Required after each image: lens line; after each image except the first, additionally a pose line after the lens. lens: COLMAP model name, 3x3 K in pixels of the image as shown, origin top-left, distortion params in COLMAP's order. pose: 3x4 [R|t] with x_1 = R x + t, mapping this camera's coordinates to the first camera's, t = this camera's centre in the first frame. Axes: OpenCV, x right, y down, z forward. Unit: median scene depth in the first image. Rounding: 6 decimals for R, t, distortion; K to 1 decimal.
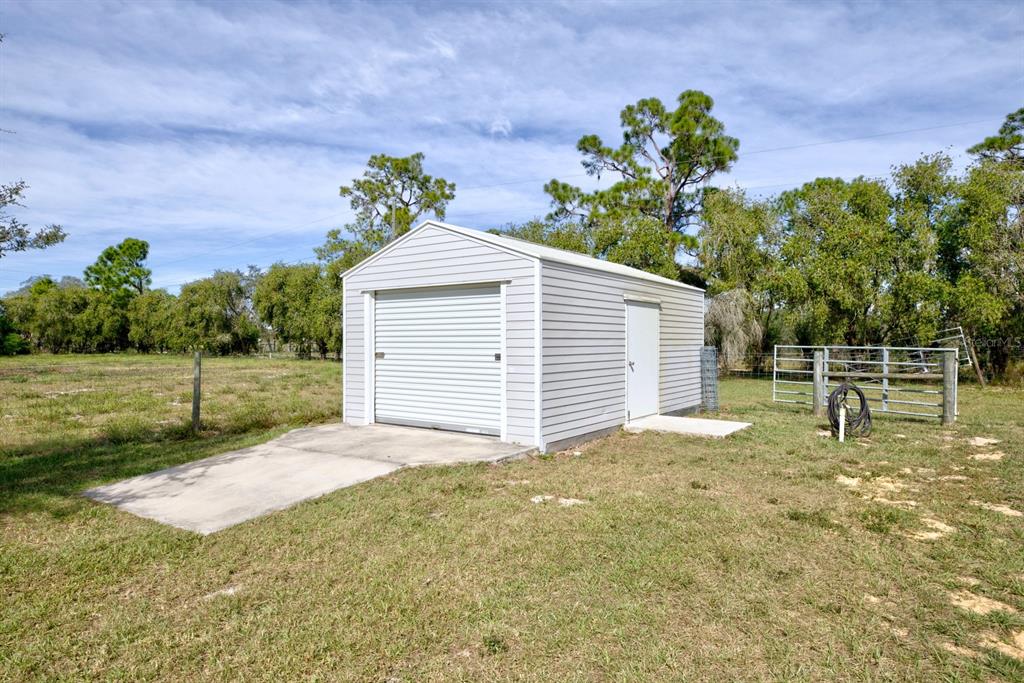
lens RADIAL K [[621.0, 0, 512.0], [0, 621.0, 341.5], [0, 0, 1]] dist [0.001394, 0.000515]
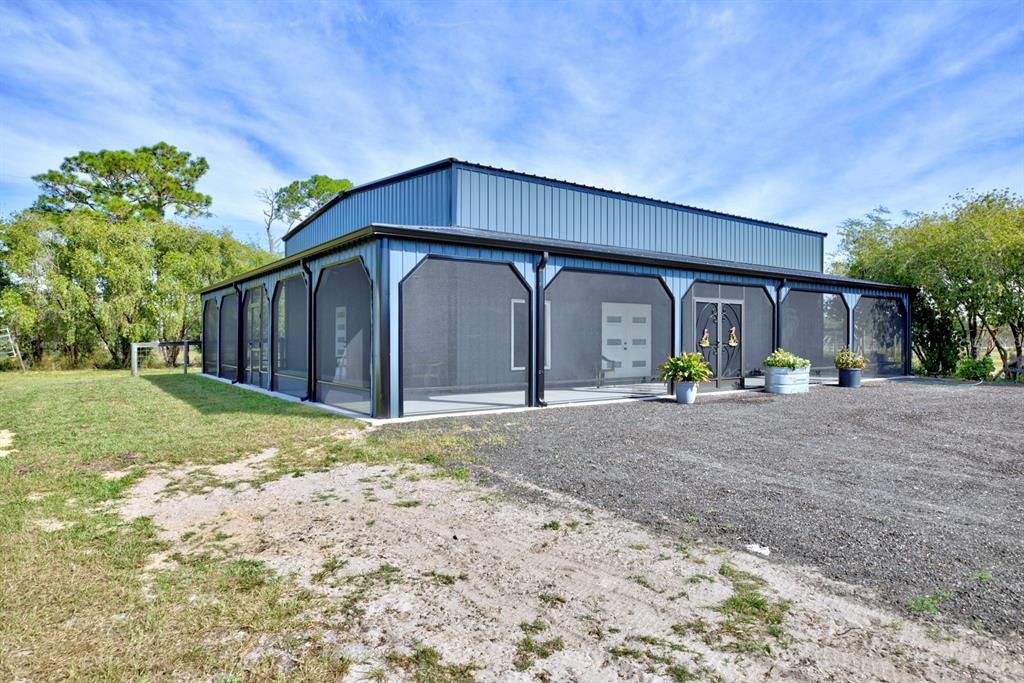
lens RADIAL K [[621.0, 0, 512.0], [0, 621.0, 341.5], [0, 0, 1]] dist [0.001394, 0.000515]
pose [[0.300828, -0.001644, 0.953677, -0.232300], [0.004317, 0.999991, 0.000362, 0.008695], [-0.953669, 0.004008, 0.300832, -0.441712]]
